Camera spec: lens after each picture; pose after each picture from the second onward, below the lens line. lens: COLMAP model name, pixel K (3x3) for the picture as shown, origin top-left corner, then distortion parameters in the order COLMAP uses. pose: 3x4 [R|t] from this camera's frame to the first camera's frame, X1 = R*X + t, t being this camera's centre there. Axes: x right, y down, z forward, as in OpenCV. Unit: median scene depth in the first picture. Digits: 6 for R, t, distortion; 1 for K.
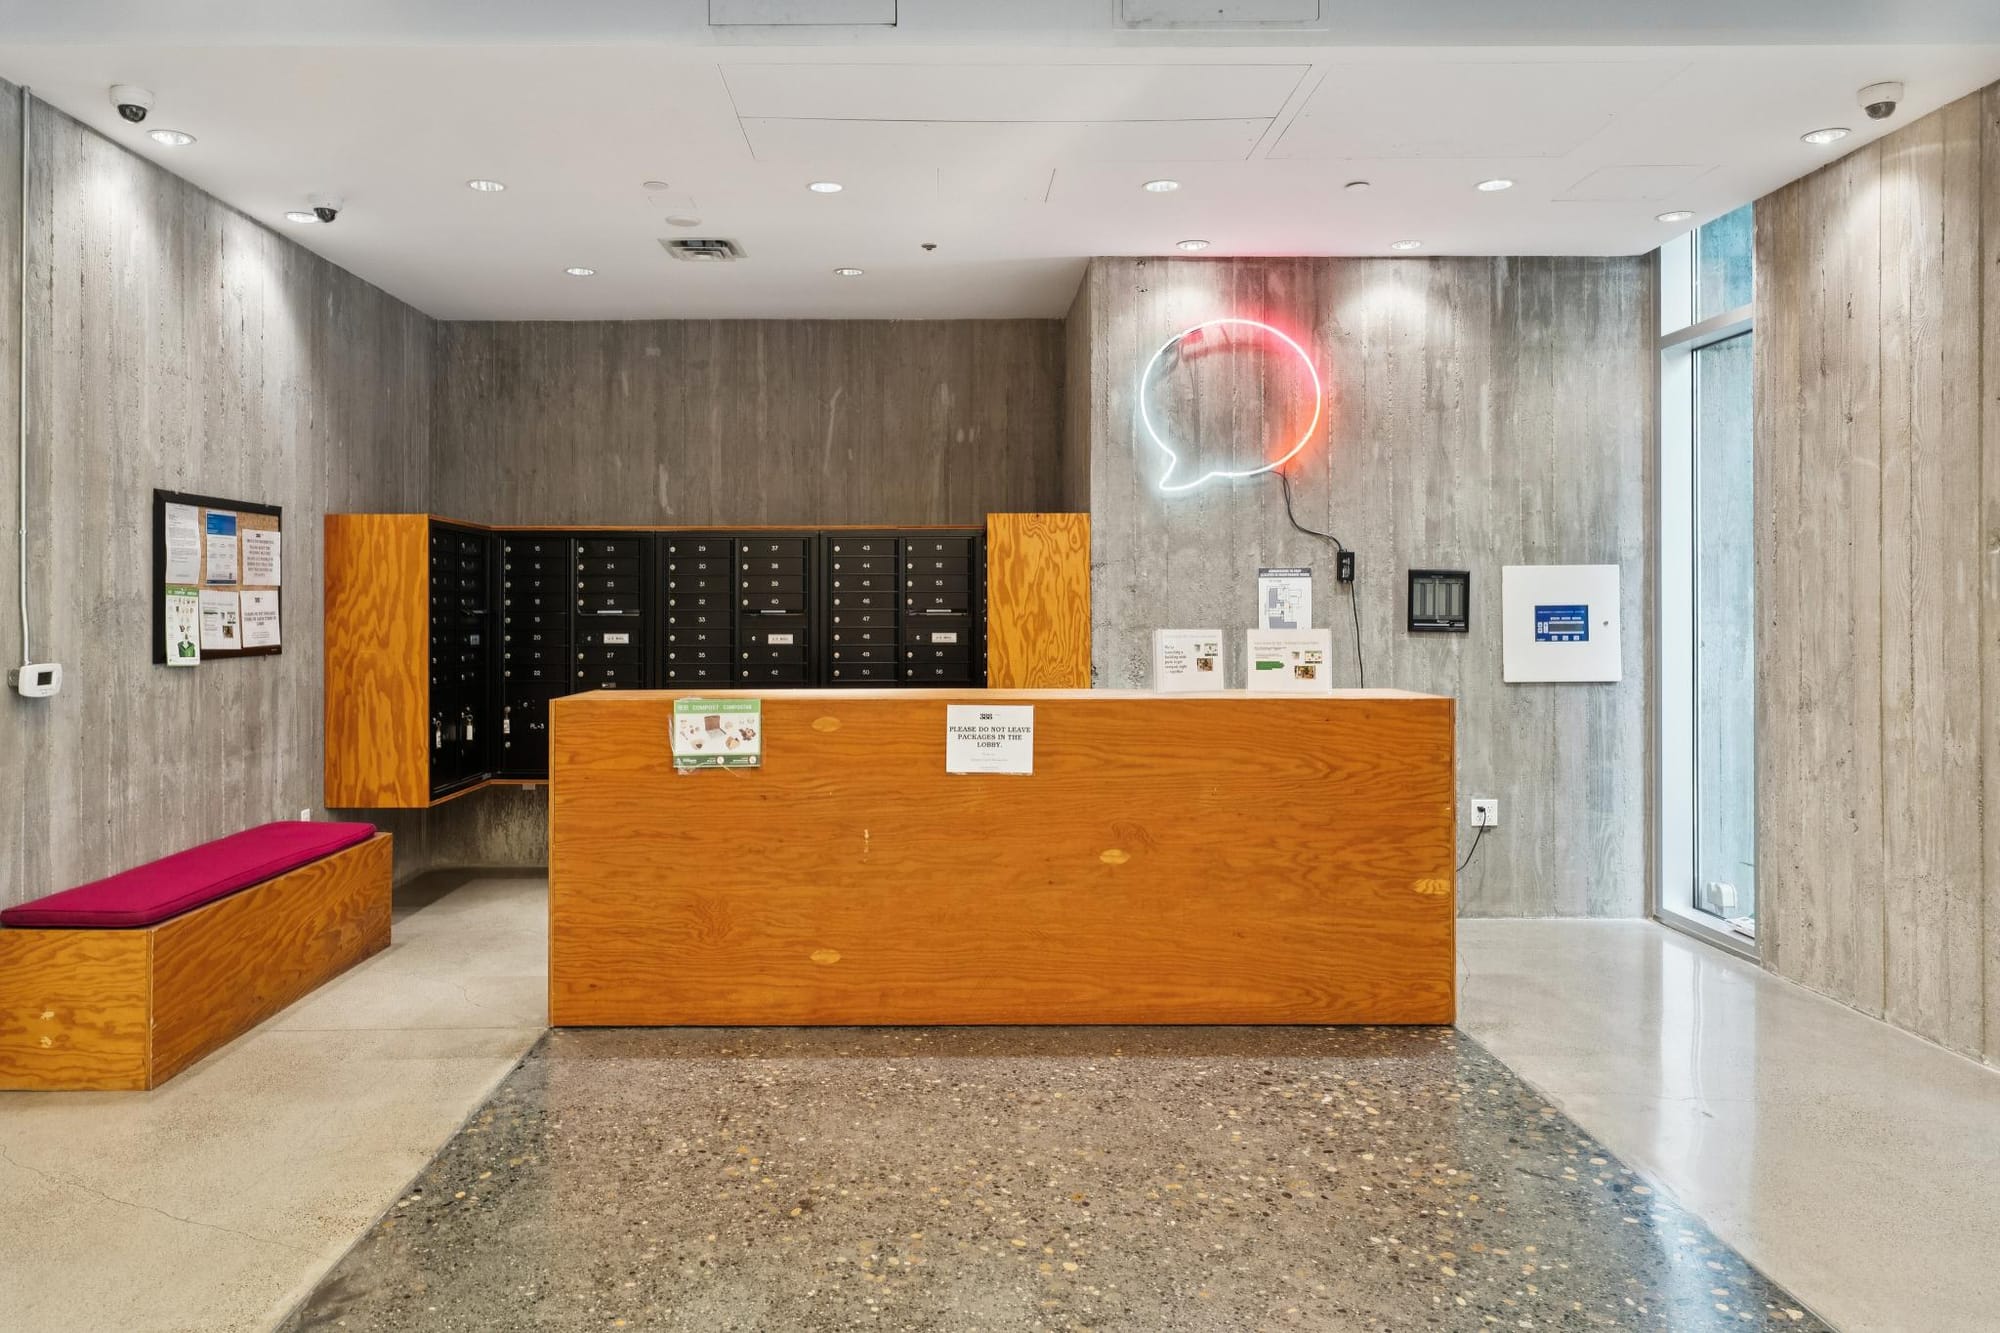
lens RADIAL K [[1412.7, 0, 981.0], [0, 1412.7, 594.0], [0, 0, 1]] dist [-0.003677, -0.000572]
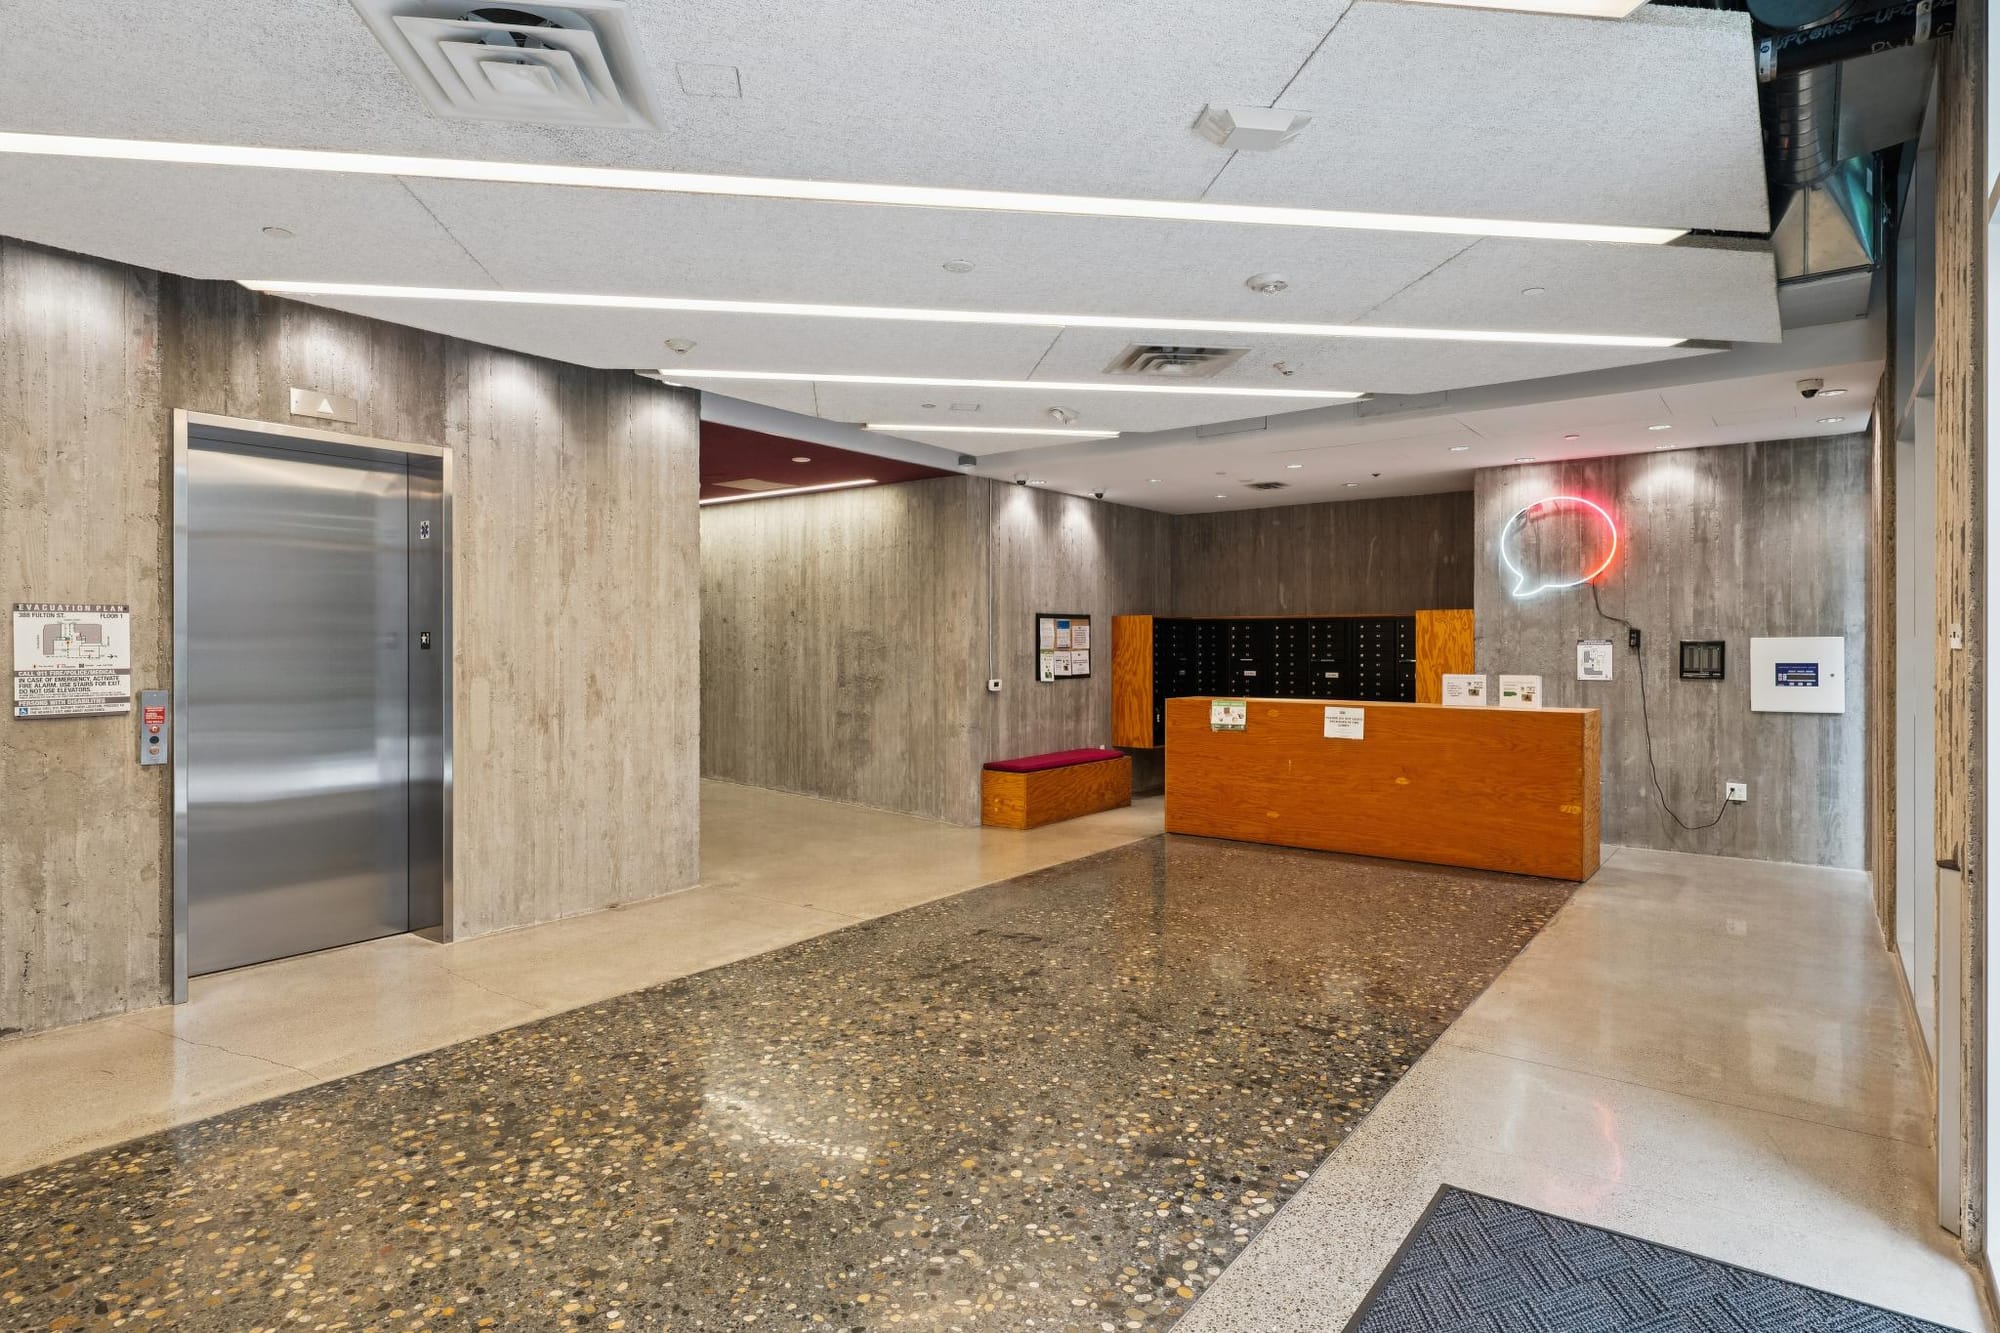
lens RADIAL K [[1039.6, 0, 987.6], [0, 1039.6, 636.7], [0, 0, 1]] dist [0.004013, 0.001240]
pose [[0.792839, -0.003650, -0.609421, 0.403403], [0.004095, 0.999991, -0.000662, -0.023906], [0.609418, -0.001970, 0.792847, -0.453666]]
